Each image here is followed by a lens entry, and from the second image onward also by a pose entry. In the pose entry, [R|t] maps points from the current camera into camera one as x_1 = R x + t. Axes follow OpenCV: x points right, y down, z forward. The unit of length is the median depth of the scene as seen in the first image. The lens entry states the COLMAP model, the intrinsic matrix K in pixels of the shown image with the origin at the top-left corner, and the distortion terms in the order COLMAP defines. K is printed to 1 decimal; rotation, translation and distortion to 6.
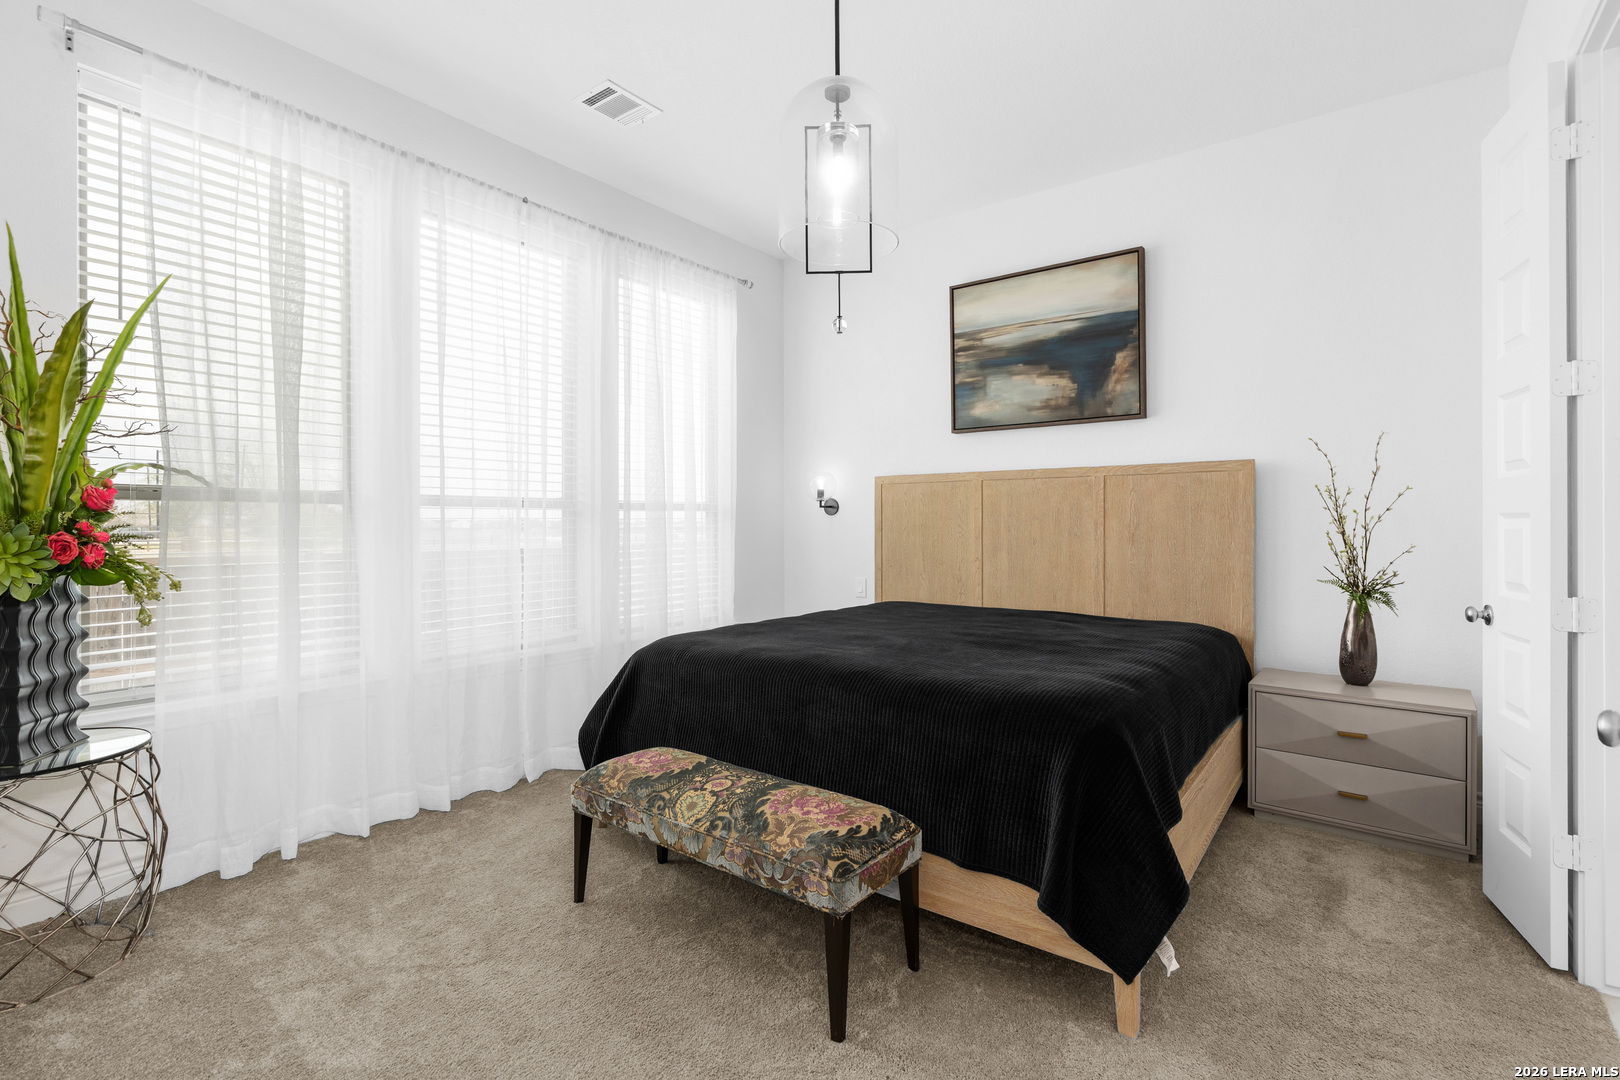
lens RADIAL K [[732.6, 0, 812.6], [0, 732.6, 533.8], [0, 0, 1]] dist [-0.011643, 0.003533]
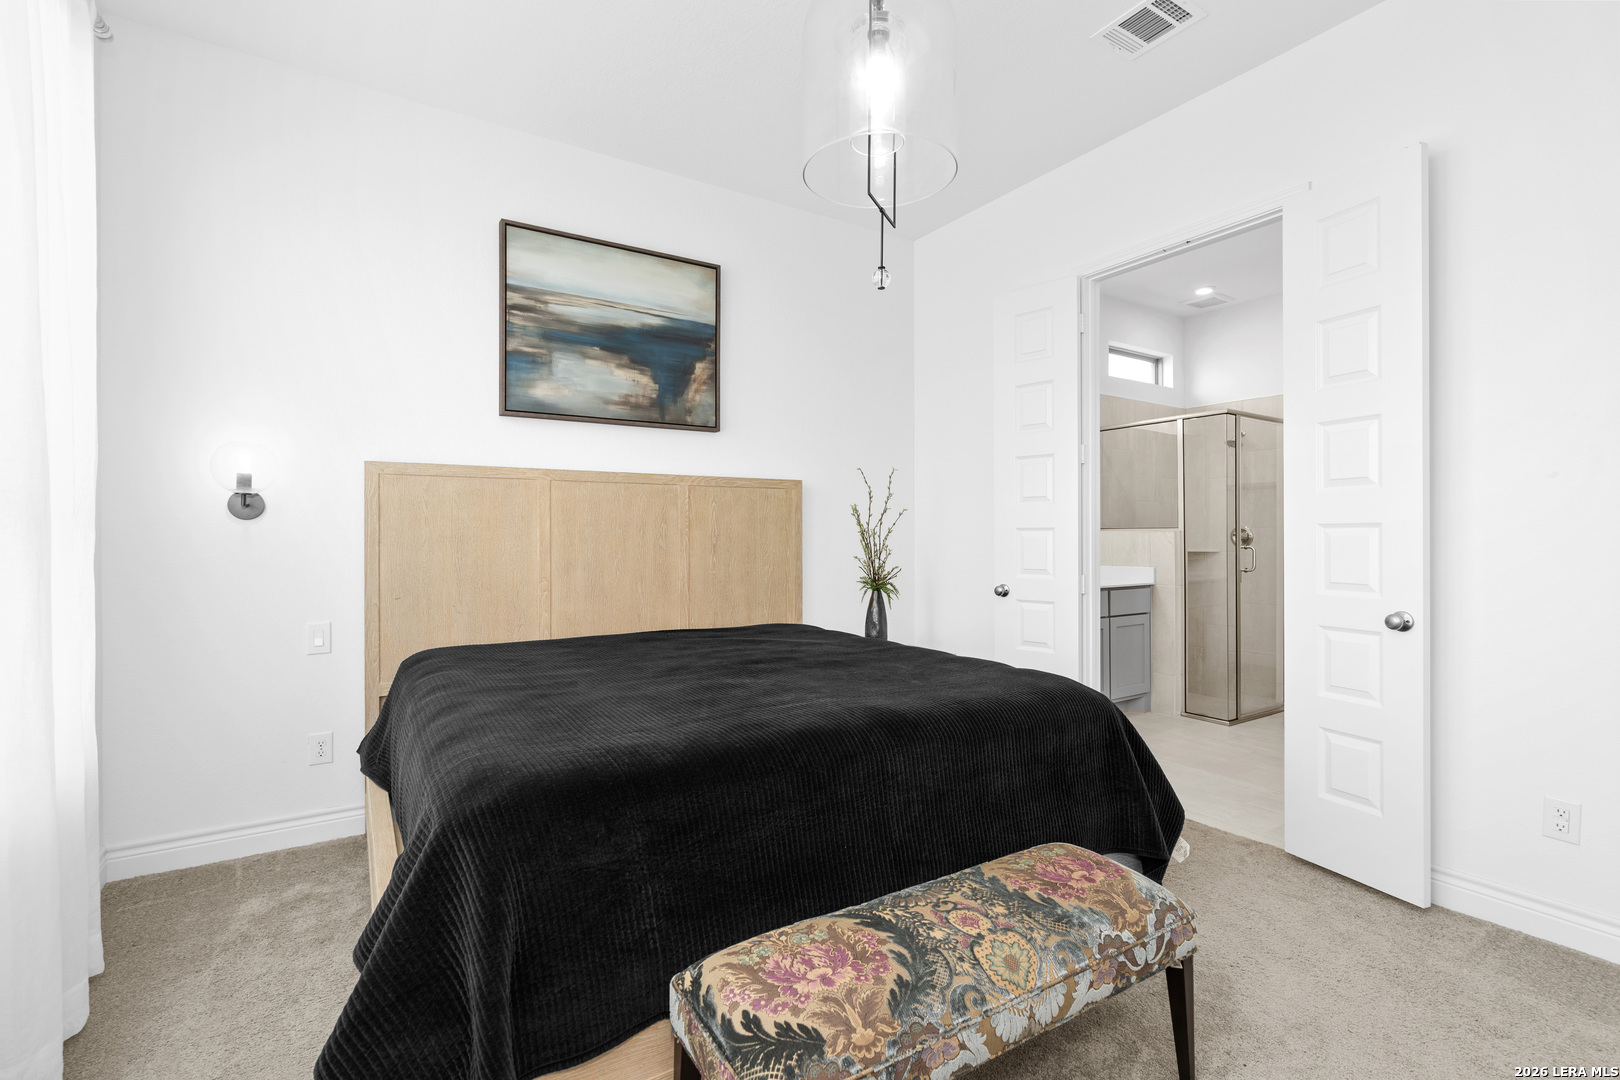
lens RADIAL K [[732.6, 0, 812.6], [0, 732.6, 533.8], [0, 0, 1]] dist [-0.011643, 0.003533]
pose [[0.356041, 0.001489, 0.934469, -0.445059], [0.014553, 0.999869, -0.007137, -0.005486], [-0.934357, 0.016140, 0.355973, 0.491201]]
